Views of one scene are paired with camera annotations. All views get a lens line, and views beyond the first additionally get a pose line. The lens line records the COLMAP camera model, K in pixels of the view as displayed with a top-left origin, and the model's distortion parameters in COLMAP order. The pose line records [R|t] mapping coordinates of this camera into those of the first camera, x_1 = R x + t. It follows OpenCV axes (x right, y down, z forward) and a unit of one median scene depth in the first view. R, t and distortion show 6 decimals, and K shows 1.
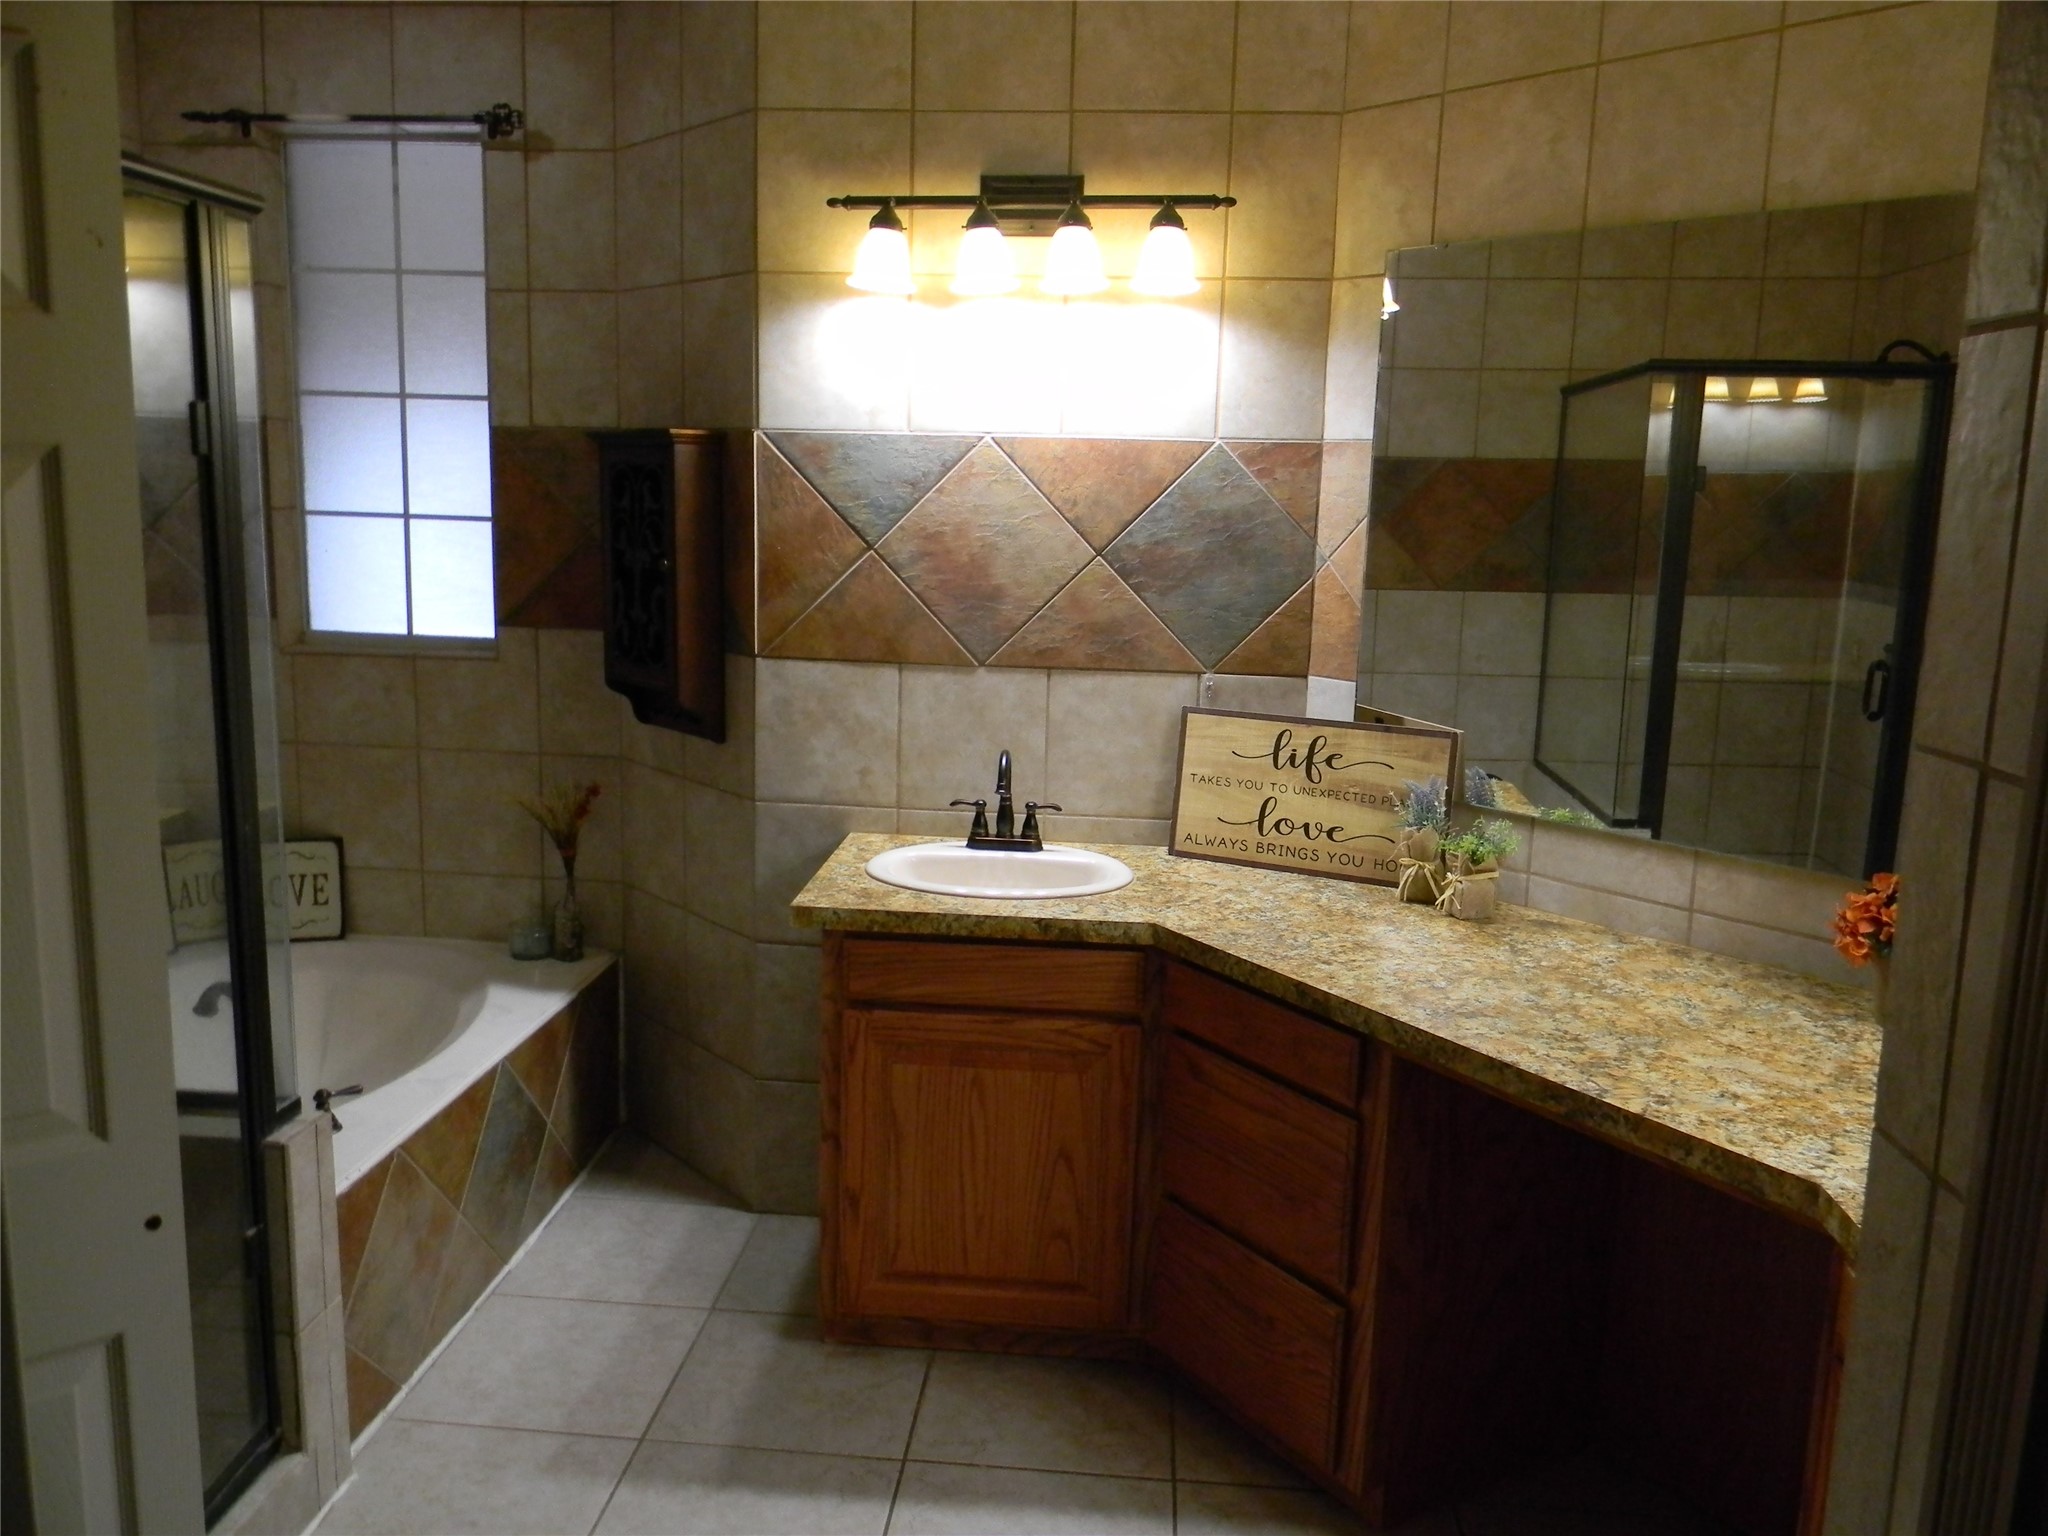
lens RADIAL K [[1639.5, 0, 1013.6], [0, 1639.5, 769.1], [0, 0, 1]] dist [0.001597, -0.020217]
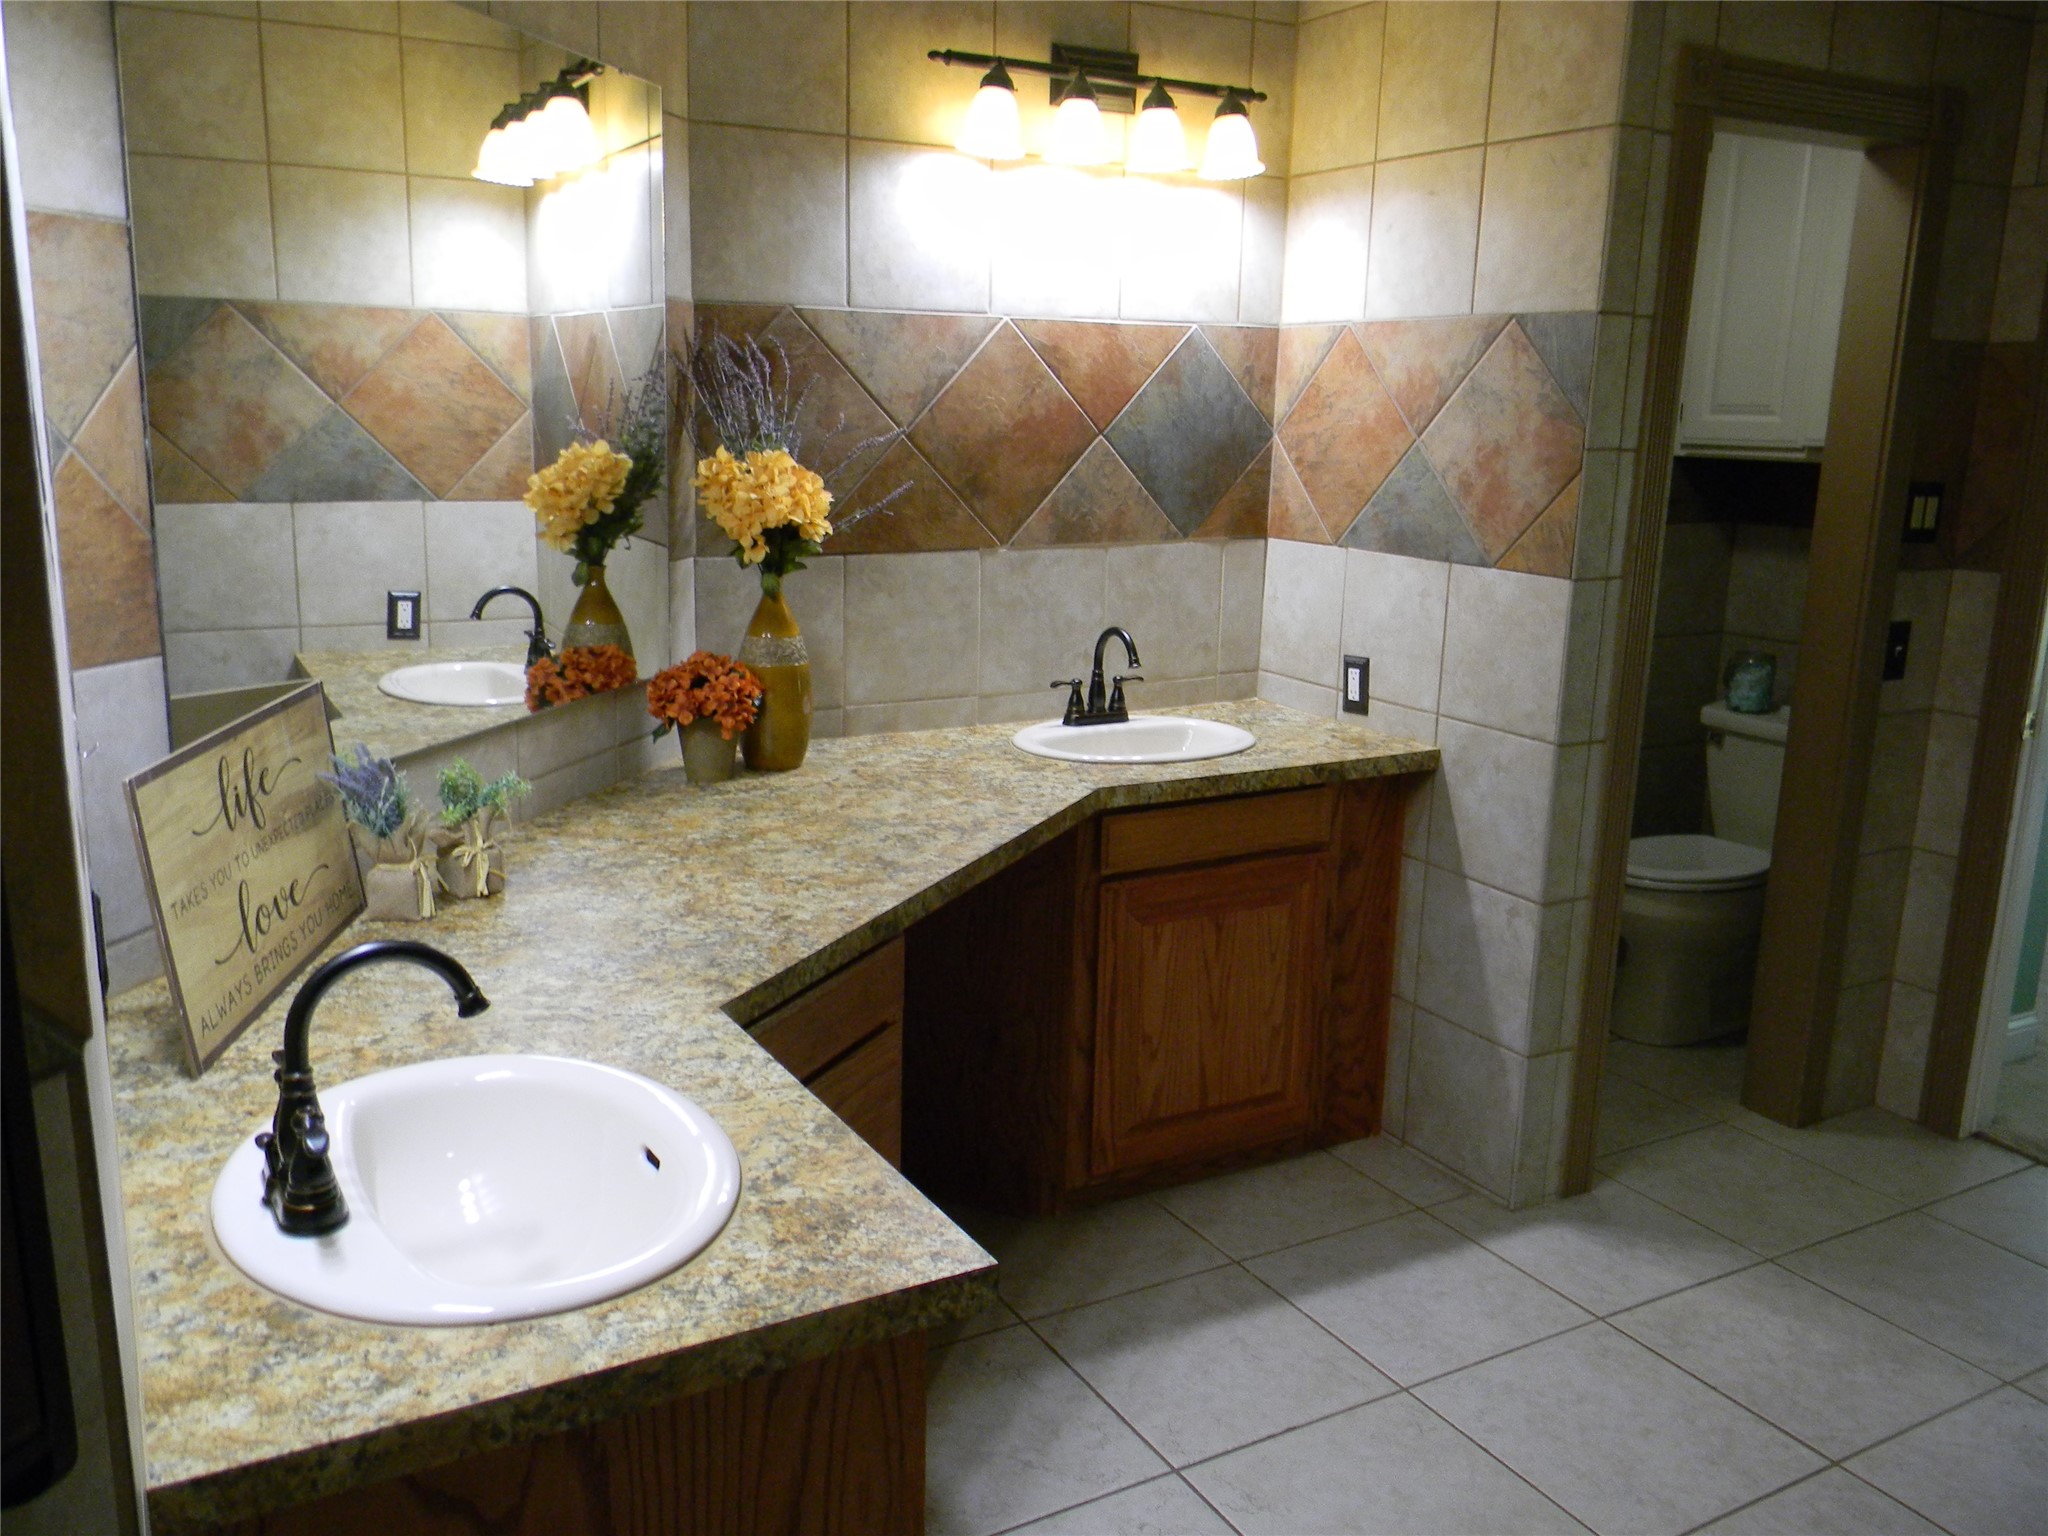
lens RADIAL K [[1639.5, 0, 1018.1], [0, 1639.5, 766.5], [0, 0, 1]] dist [0.001597, -0.020217]
pose [[-0.562857, -0.220115, 0.796706, -0.401787], [0.103305, 0.937597, 0.332024, -0.167550], [-0.820073, 0.269186, -0.504994, 1.008740]]
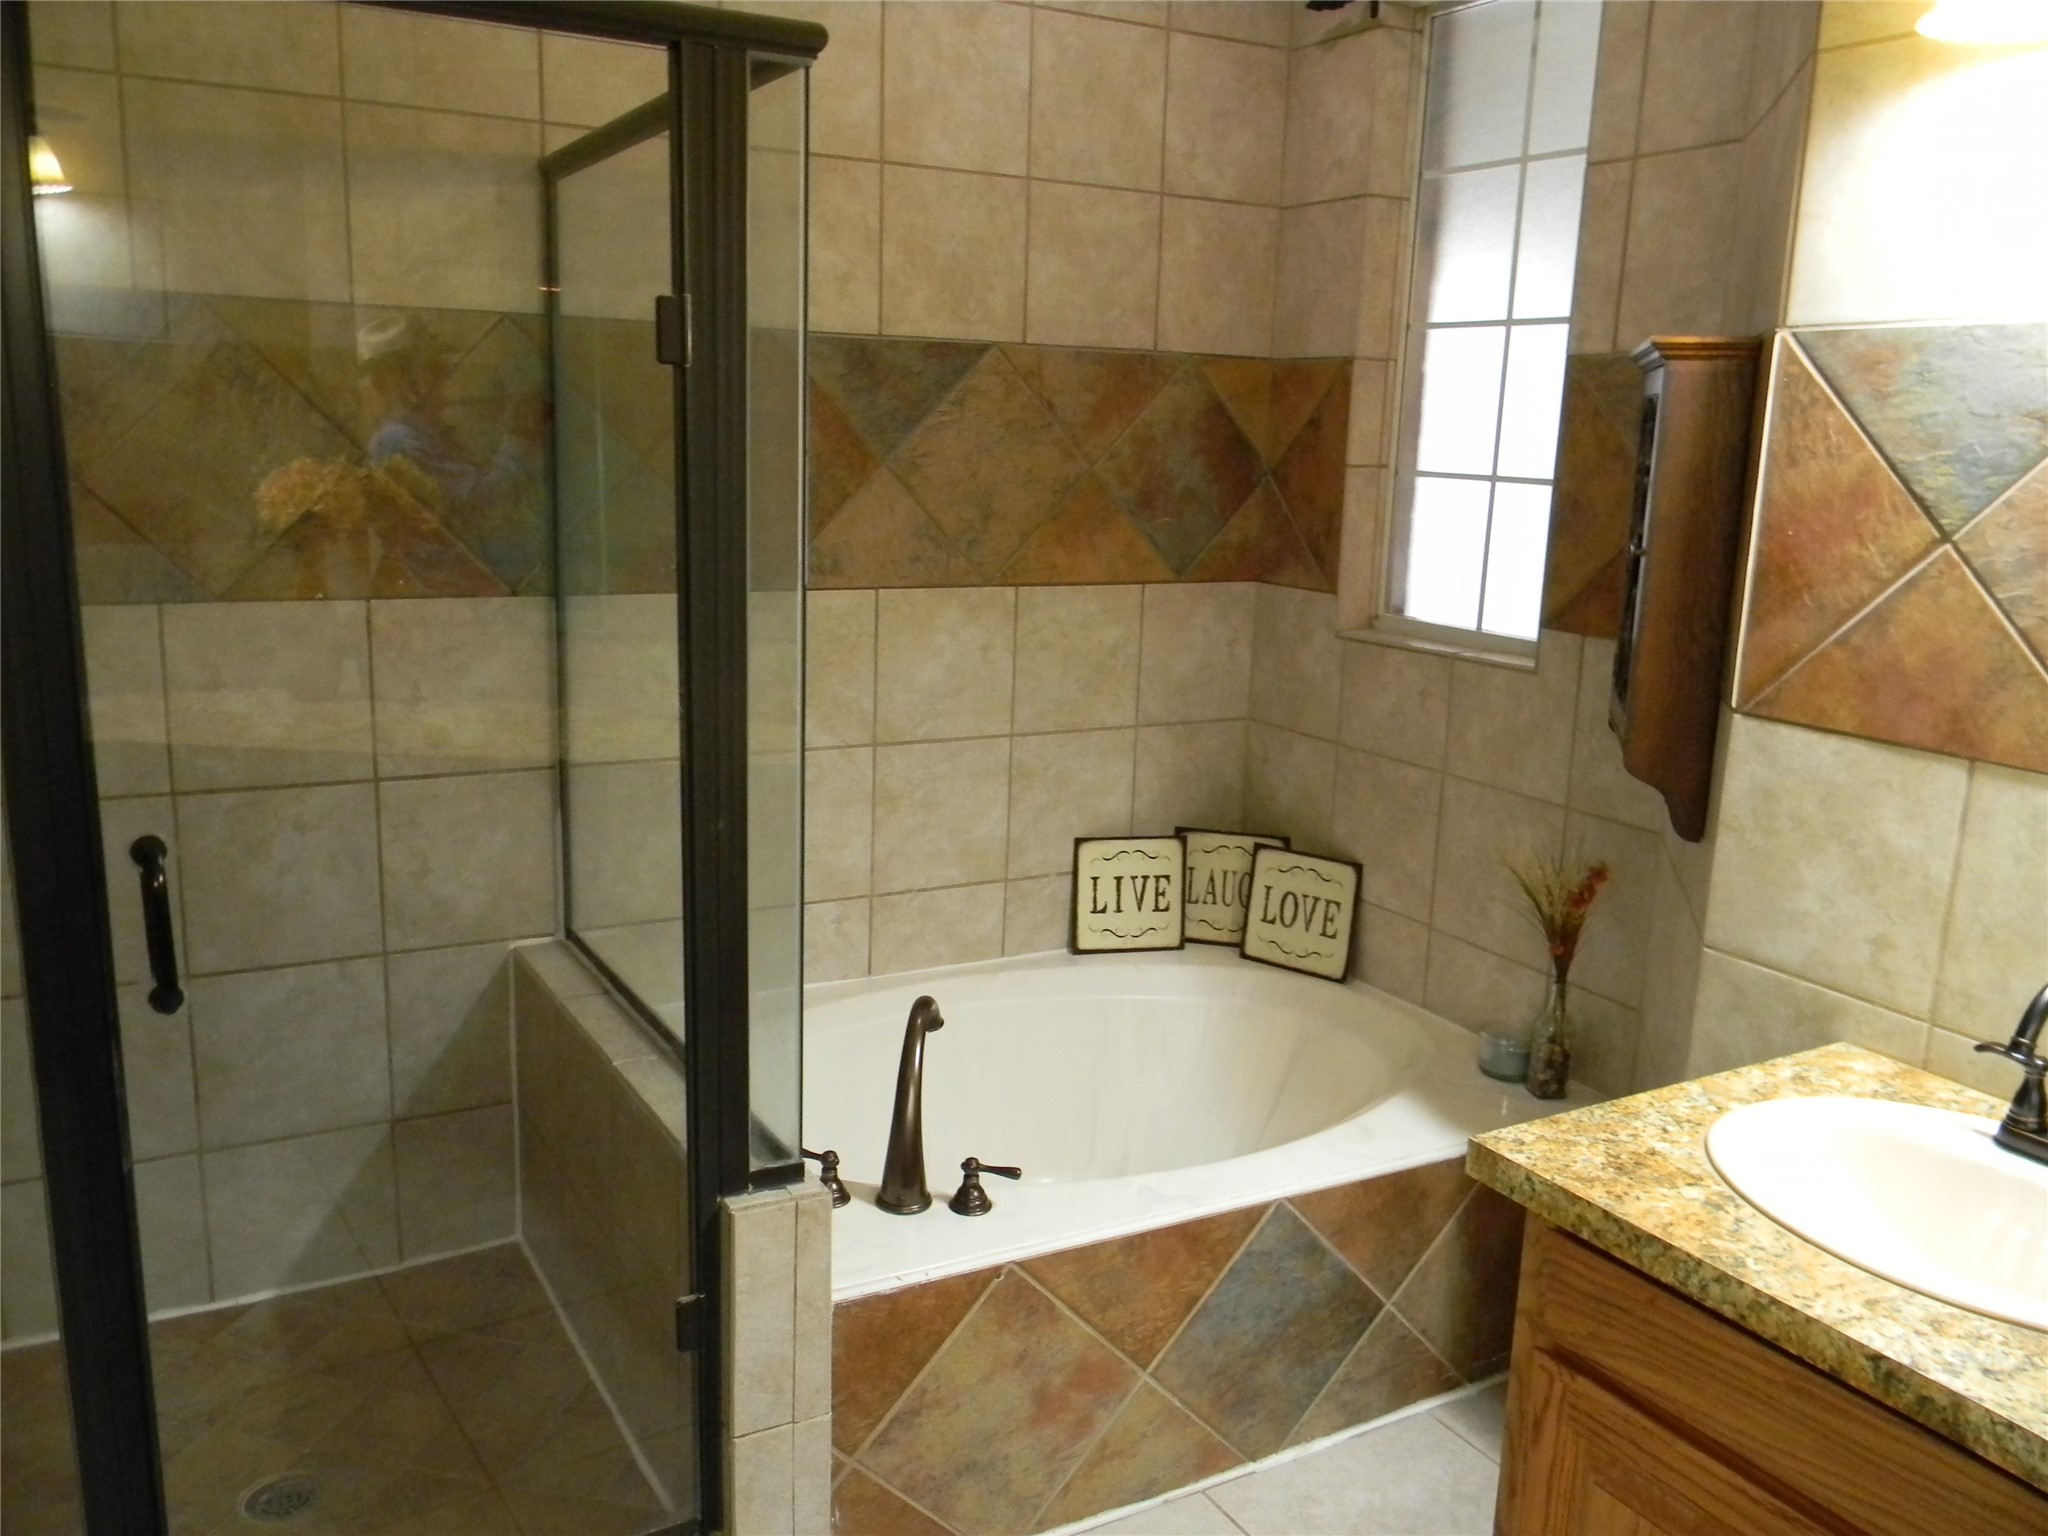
lens RADIAL K [[1639.5, 0, 1005.3], [0, 1639.5, 771.4], [0, 0, 1]] dist [0.001597, -0.020217]
pose [[0.555894, 0.161468, -0.815420, 0.189456], [-0.156429, 0.983747, 0.088157, -0.058850], [0.816402, 0.078549, 0.572117, 0.445248]]
